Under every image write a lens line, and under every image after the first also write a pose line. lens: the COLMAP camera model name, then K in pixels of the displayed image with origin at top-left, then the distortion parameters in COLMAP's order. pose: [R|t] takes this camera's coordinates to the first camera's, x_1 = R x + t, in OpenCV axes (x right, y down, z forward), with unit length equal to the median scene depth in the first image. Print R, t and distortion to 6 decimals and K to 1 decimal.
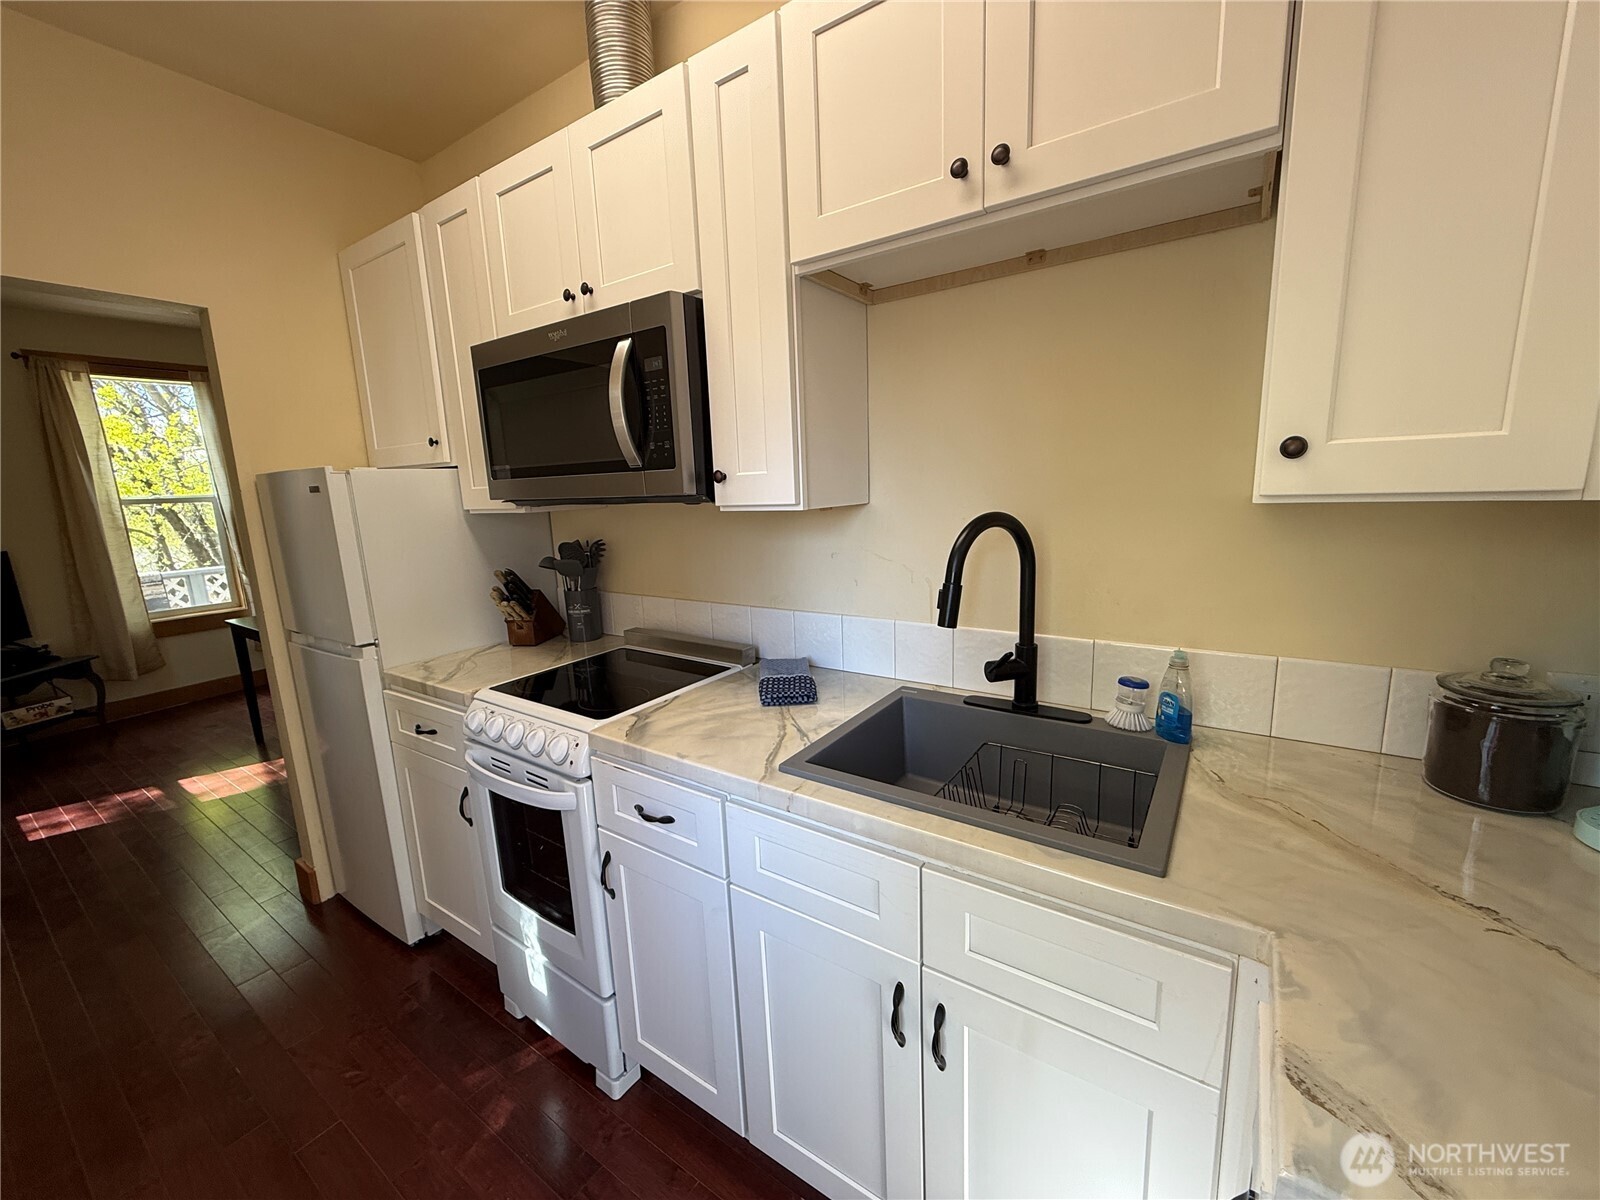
lens RADIAL K [[634.3, 0, 800.0], [0, 634.3, 600.0], [0, 0, 1]] dist [0.001360, 0.000498]
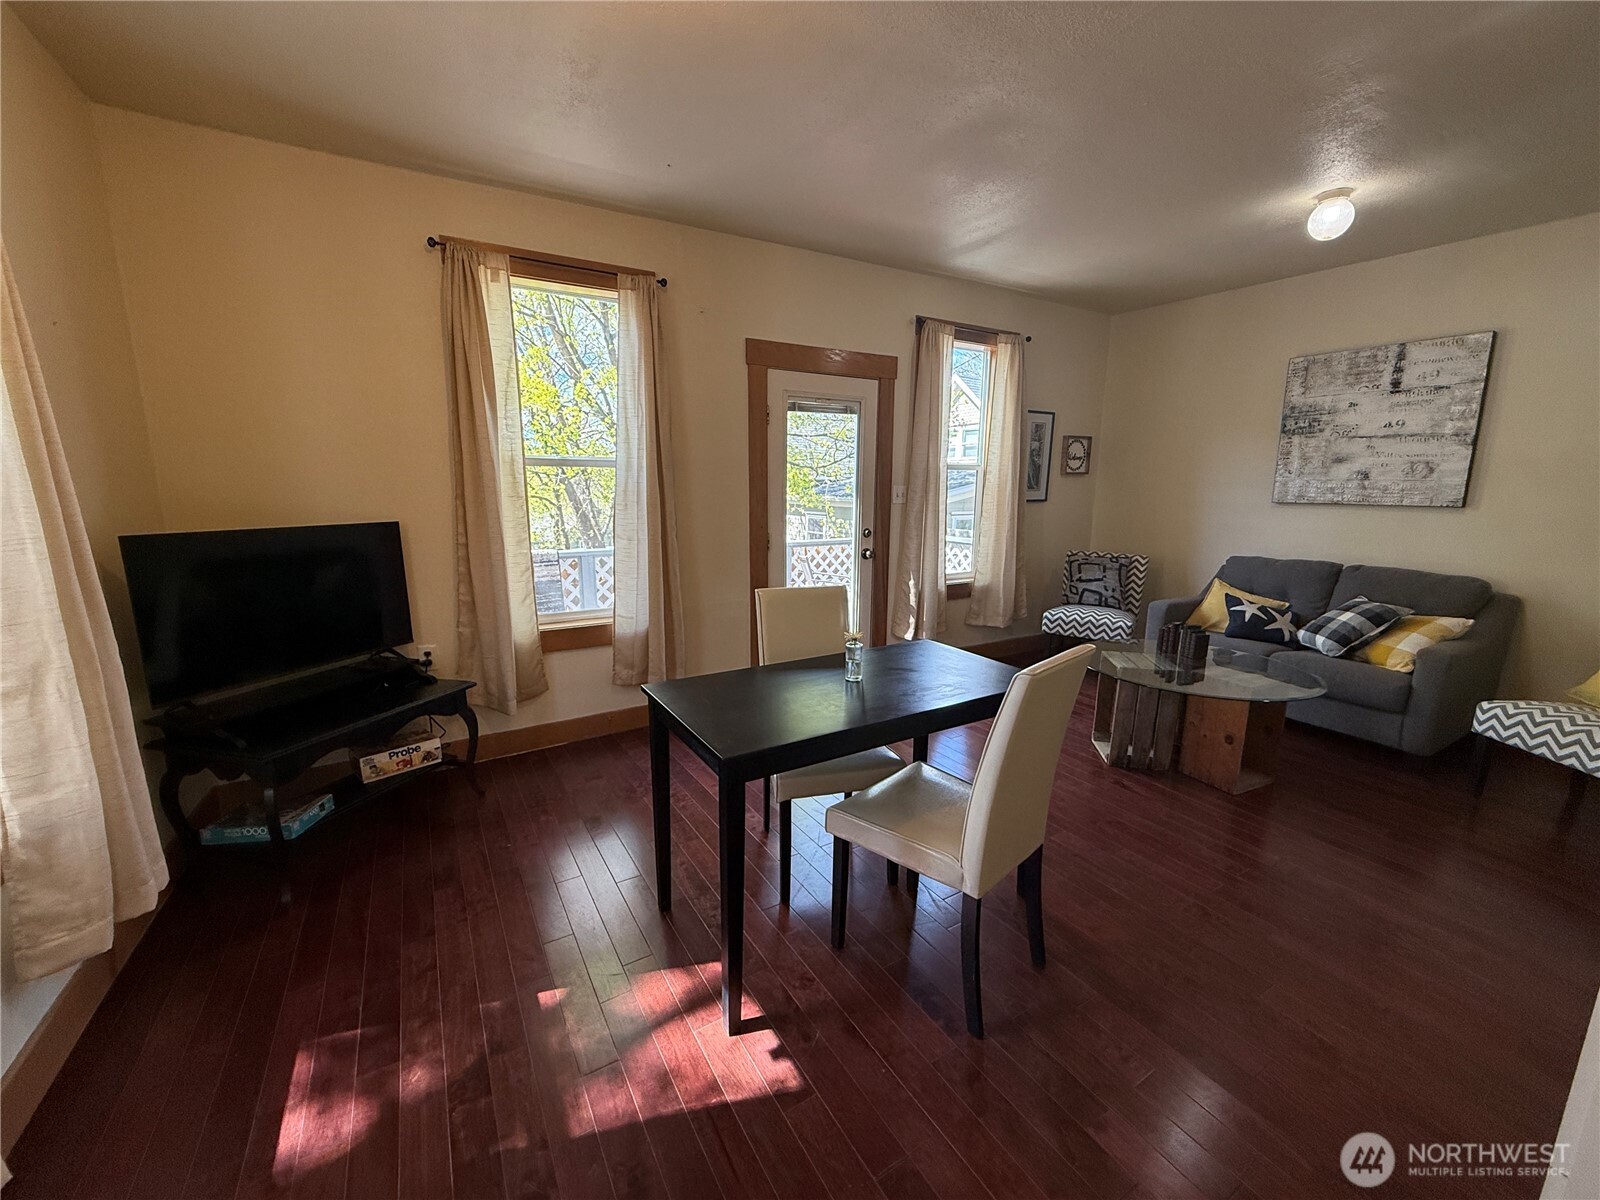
lens RADIAL K [[634.3, 0, 800.0], [0, 634.3, 600.0], [0, 0, 1]] dist [0.001360, 0.000498]
pose [[0.908391, 0.118758, -0.400901, -0.502017], [-0.115341, 0.992786, 0.032741, -0.059679], [0.401897, 0.016499, 0.915536, 0.492501]]
